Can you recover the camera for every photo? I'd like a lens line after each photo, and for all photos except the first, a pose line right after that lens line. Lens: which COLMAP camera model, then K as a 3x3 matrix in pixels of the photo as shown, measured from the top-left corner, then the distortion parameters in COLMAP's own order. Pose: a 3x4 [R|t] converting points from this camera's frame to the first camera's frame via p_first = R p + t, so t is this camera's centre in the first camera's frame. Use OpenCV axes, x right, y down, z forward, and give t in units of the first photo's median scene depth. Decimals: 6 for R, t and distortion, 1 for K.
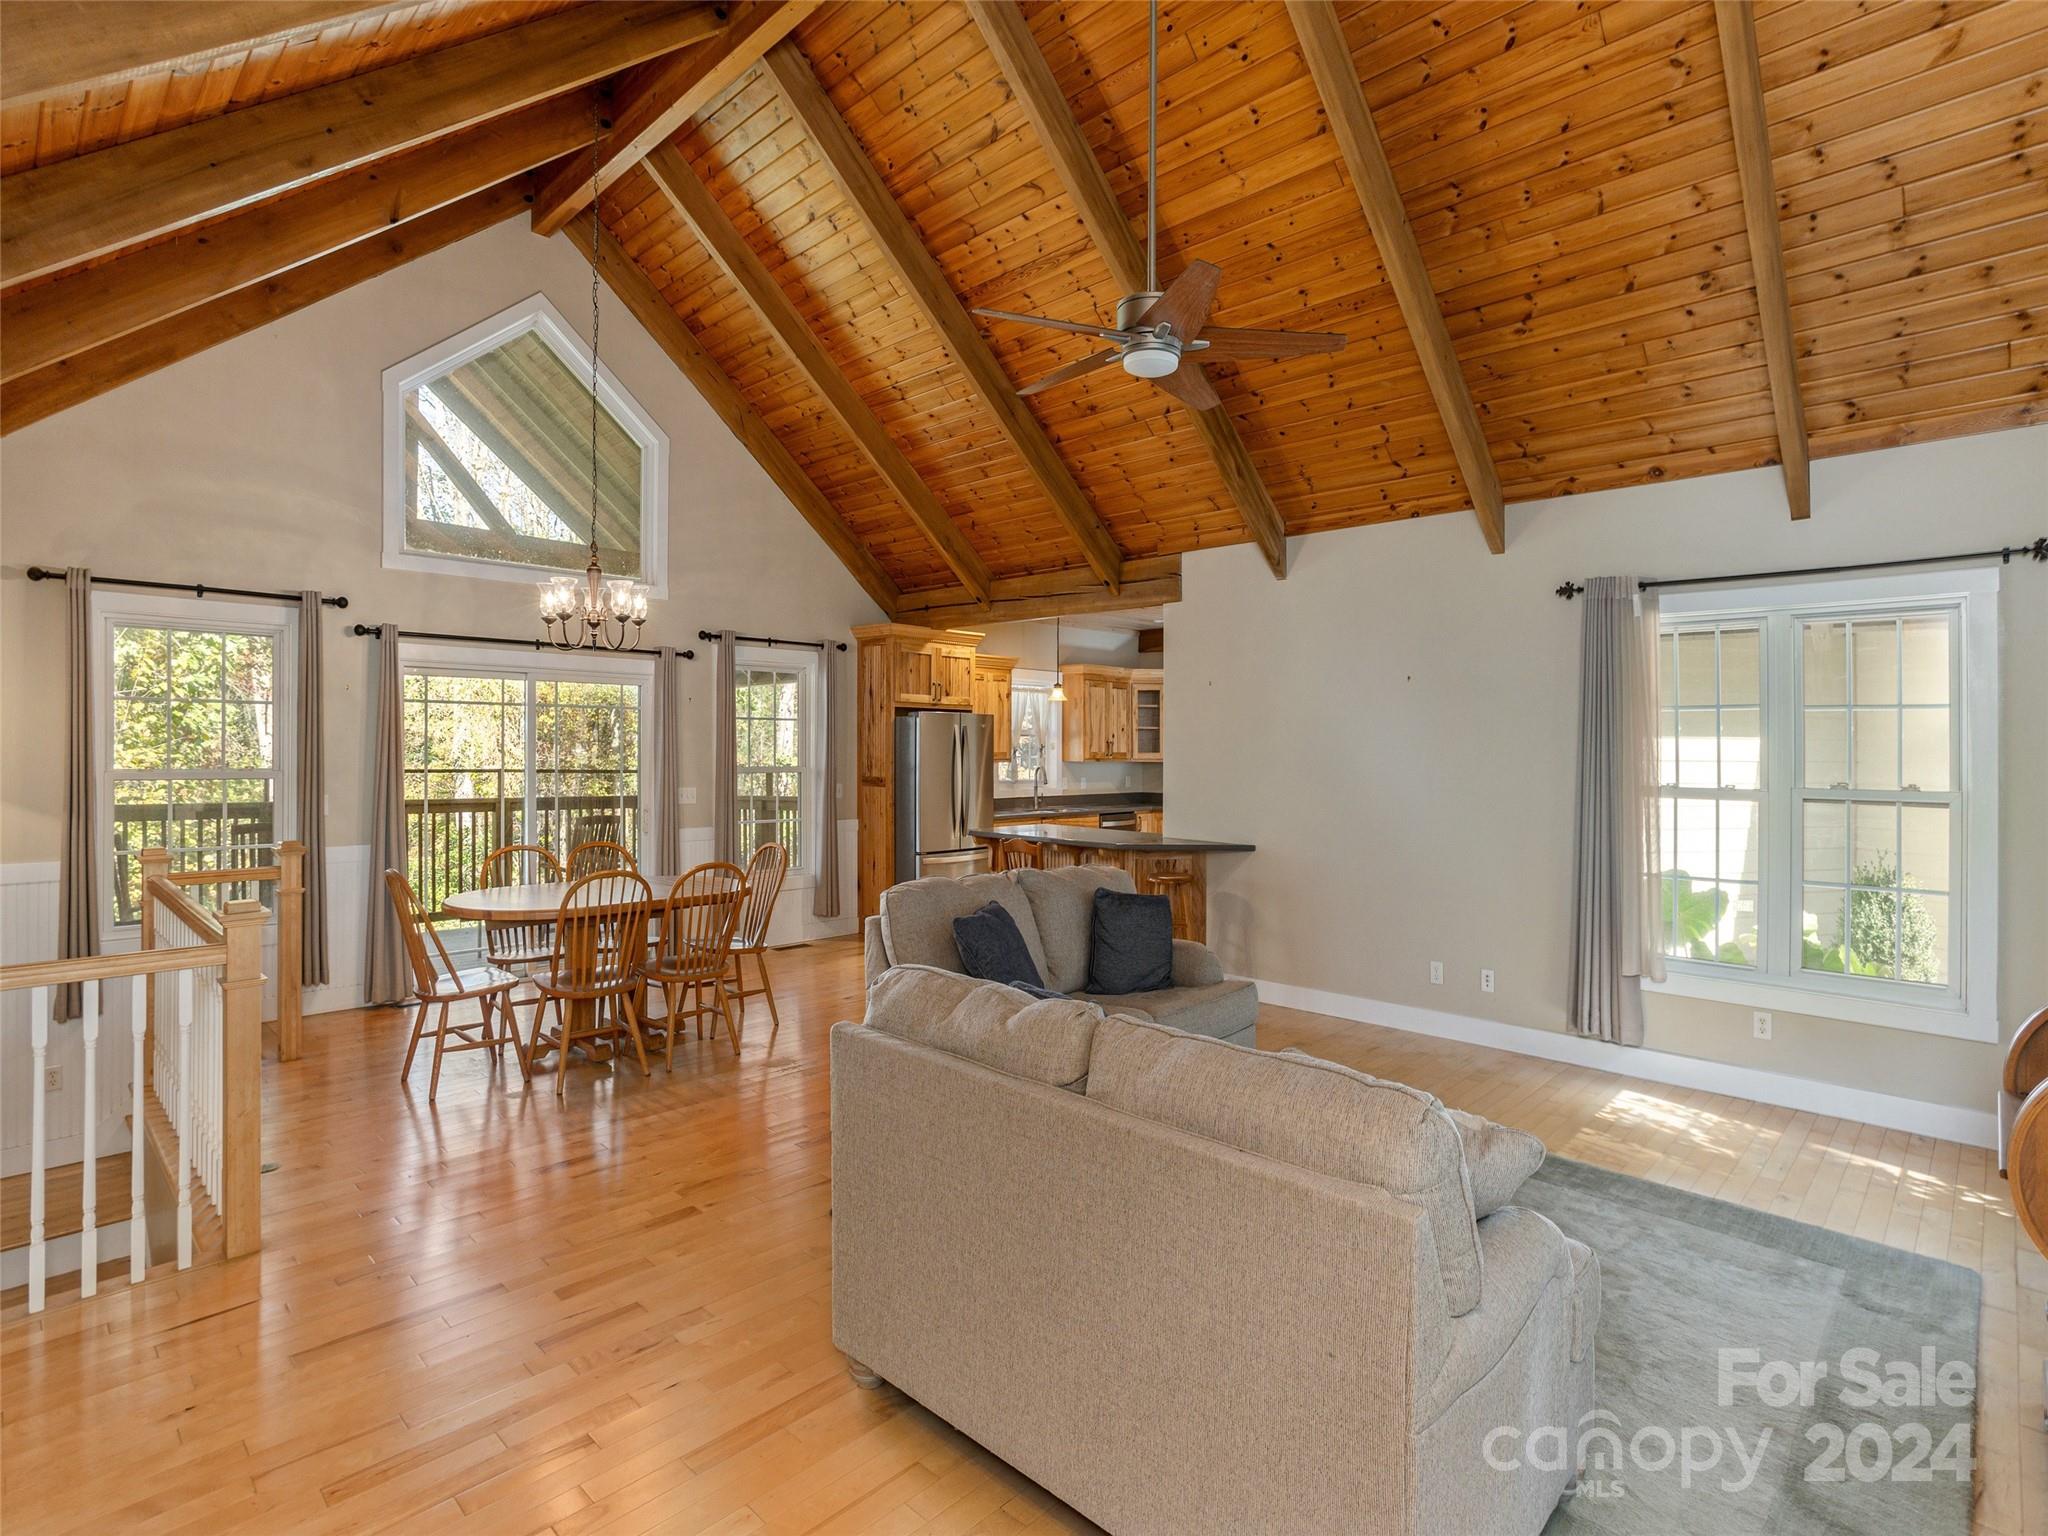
lens RADIAL K [[1029.0, 0, 1024.0], [0, 1029.0, 768.0], [0, 0, 1]] dist [-0.001187, 0.000002]
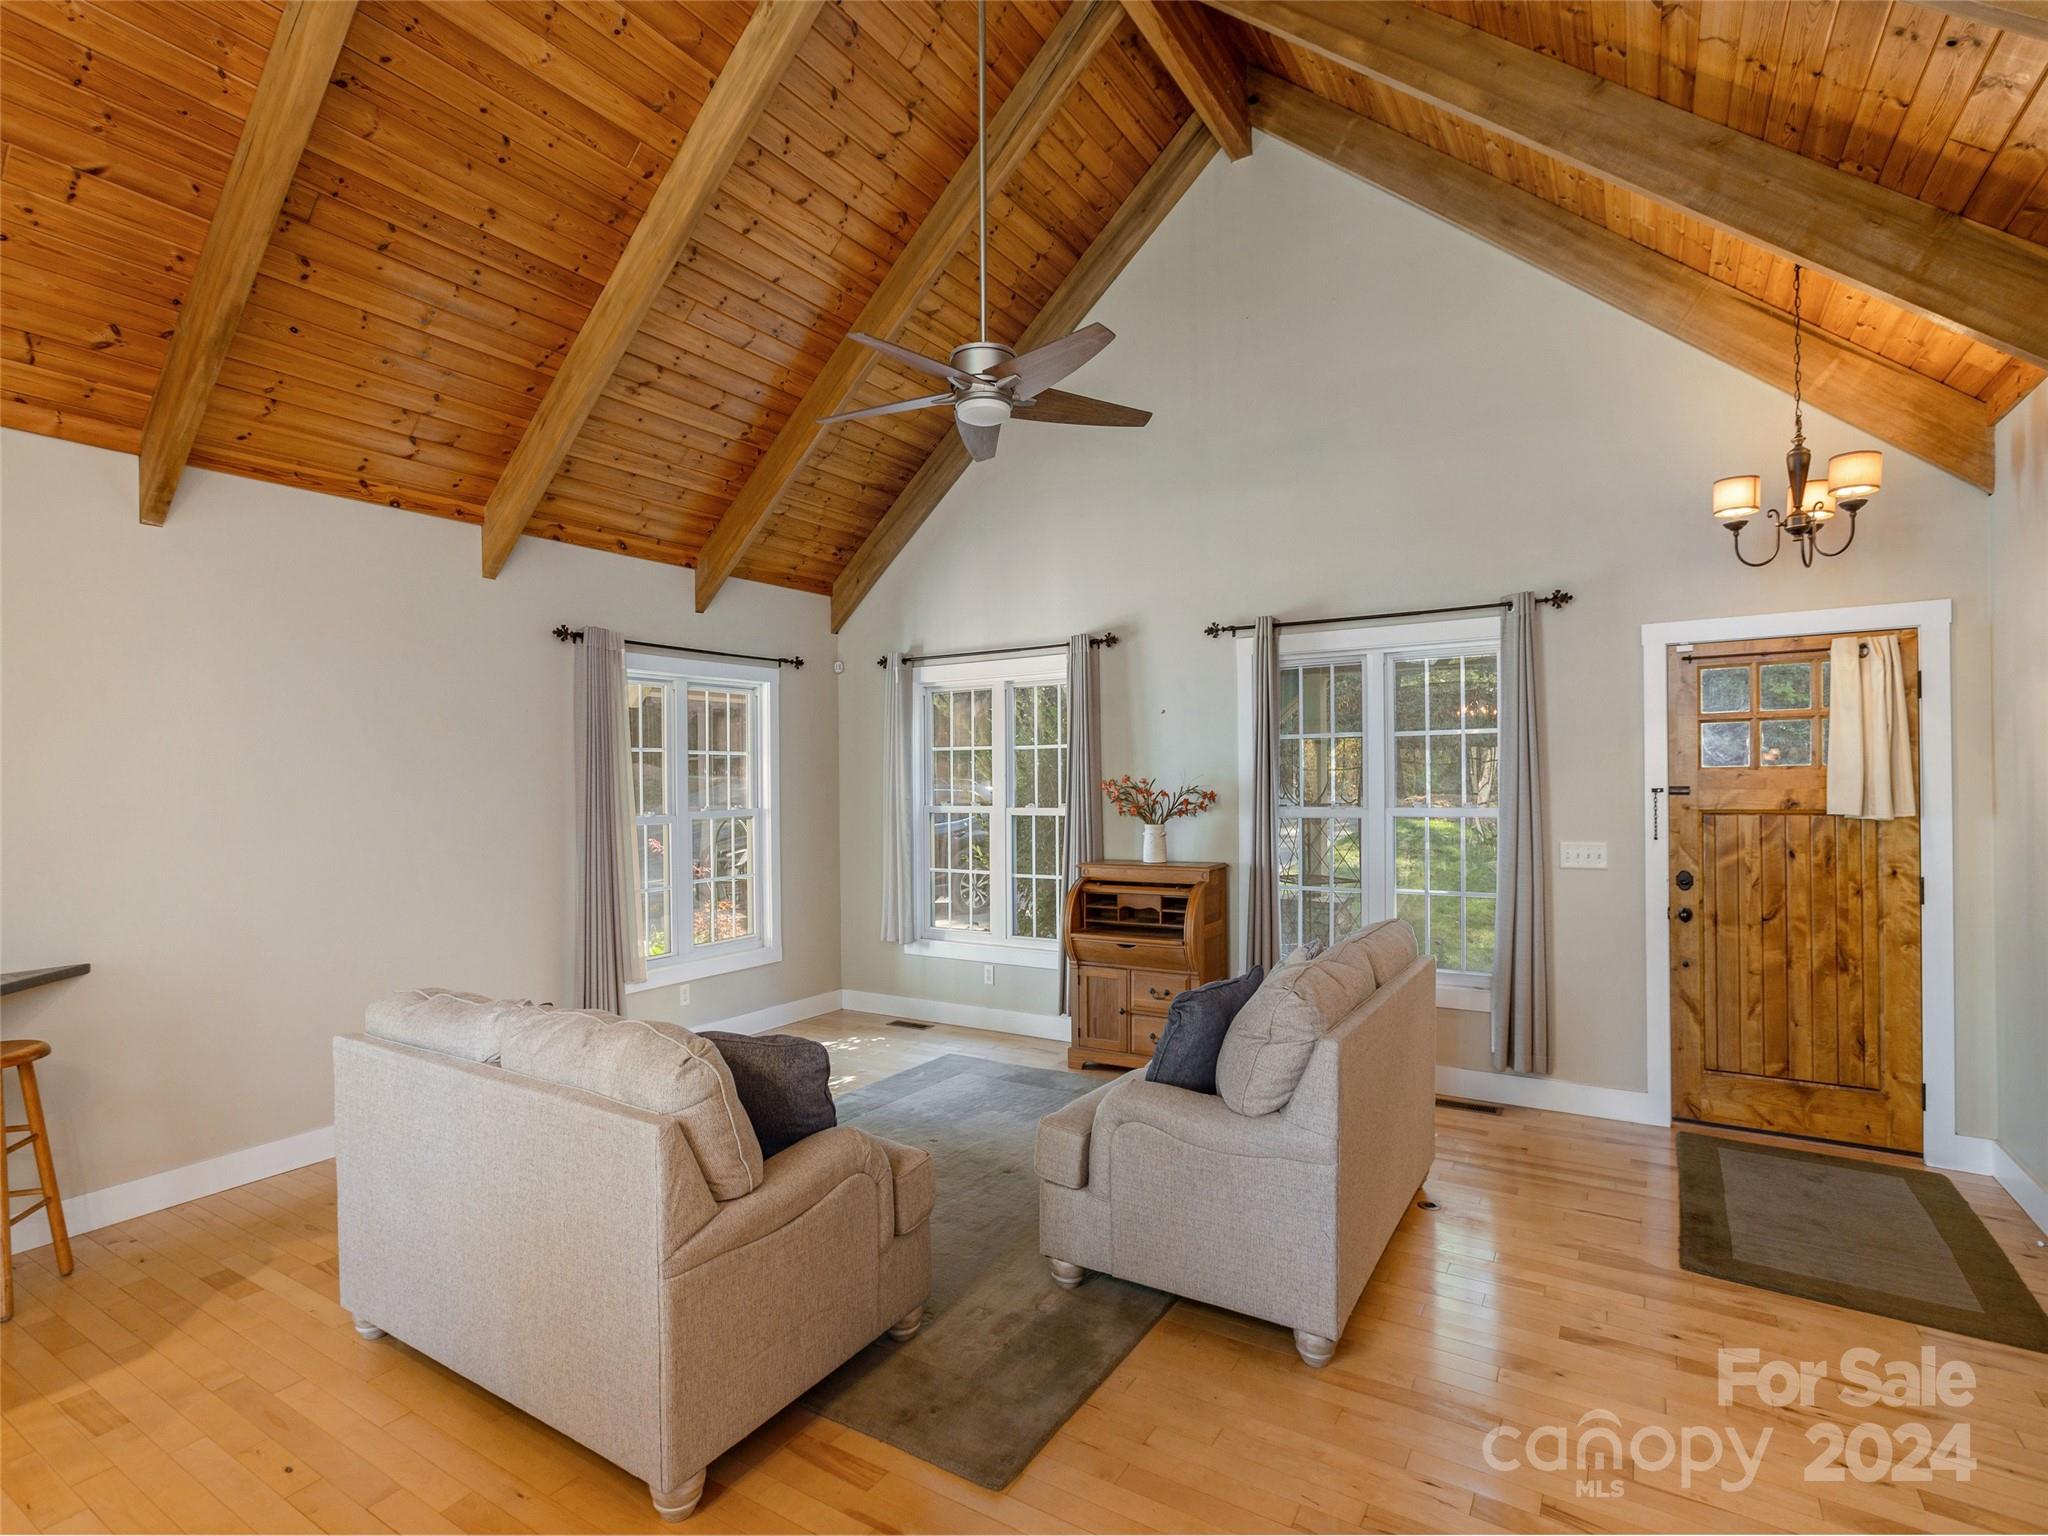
lens RADIAL K [[997.1, 0, 1020.4], [0, 997.1, 779.1], [0, 0, 1]] dist [-0.001676, -0.000296]
pose [[-0.190796, -0.010445, 0.981574, -0.560731], [0.034215, 0.999265, 0.017284, -0.027546], [-0.981033, 0.036883, -0.190298, 0.759922]]
